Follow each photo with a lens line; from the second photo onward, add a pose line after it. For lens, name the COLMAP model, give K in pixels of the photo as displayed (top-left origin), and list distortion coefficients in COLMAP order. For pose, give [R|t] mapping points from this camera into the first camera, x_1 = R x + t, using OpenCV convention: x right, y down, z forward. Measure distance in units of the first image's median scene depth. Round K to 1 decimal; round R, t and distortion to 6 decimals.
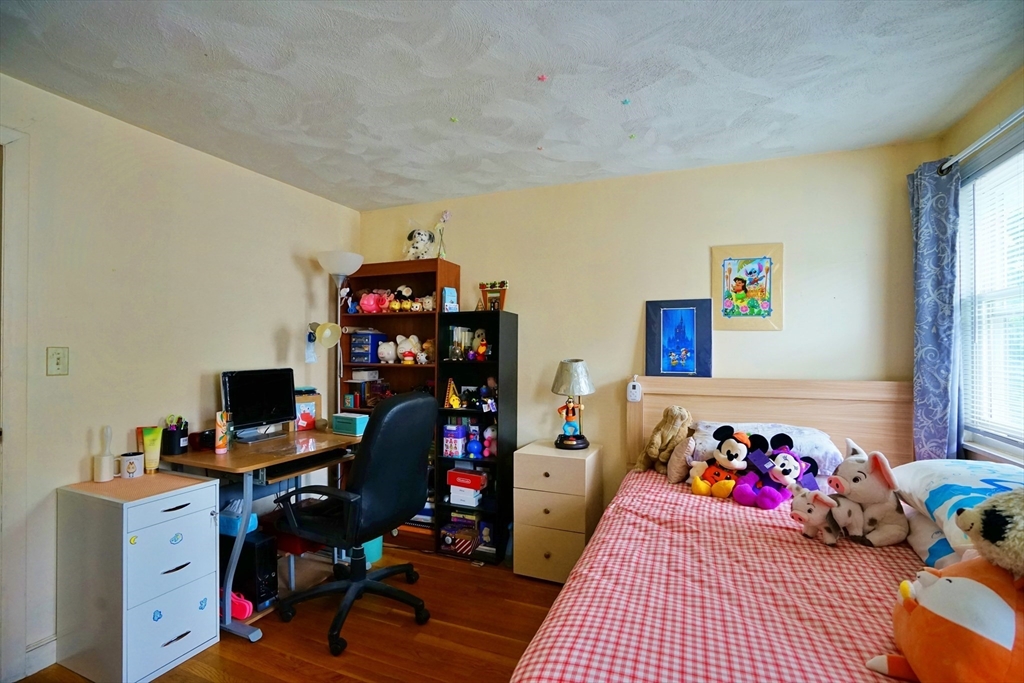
lens RADIAL K [[483.2, 0, 515.7], [0, 483.2, 343.4], [0, 0, 1]] dist [-0.069099, 0.028351]
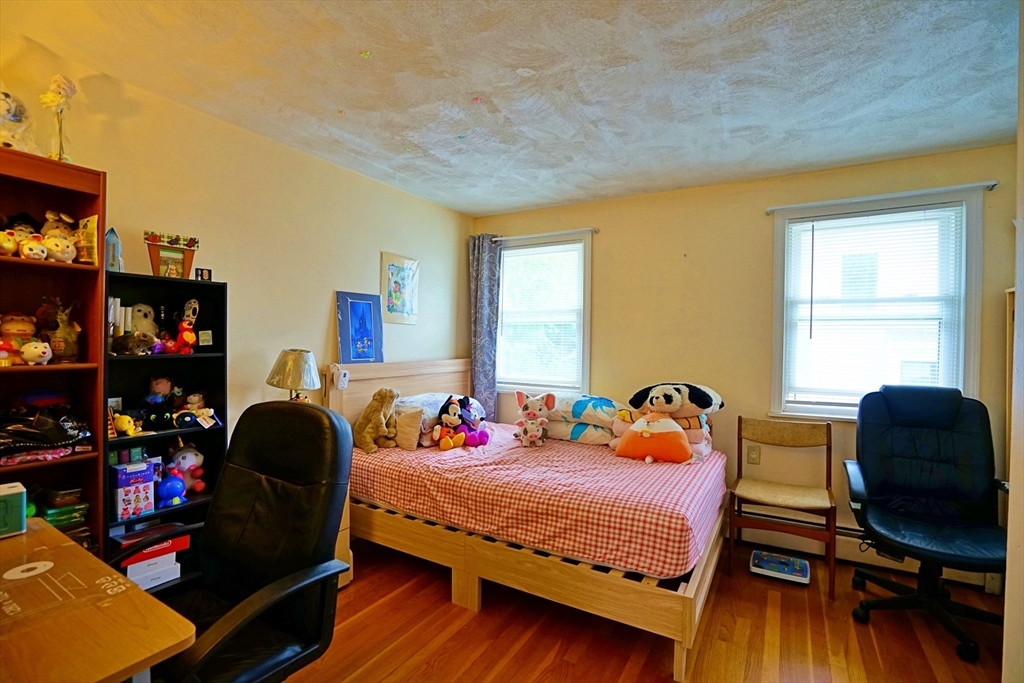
lens RADIAL K [[483.2, 0, 515.7], [0, 483.2, 343.4], [0, 0, 1]] dist [-0.069099, 0.028351]
pose [[0.120970, -0.007392, 0.992629, -0.748808], [-0.023103, 0.999680, 0.010260, 0.004446], [-0.992387, -0.024174, 0.120761, 0.536487]]
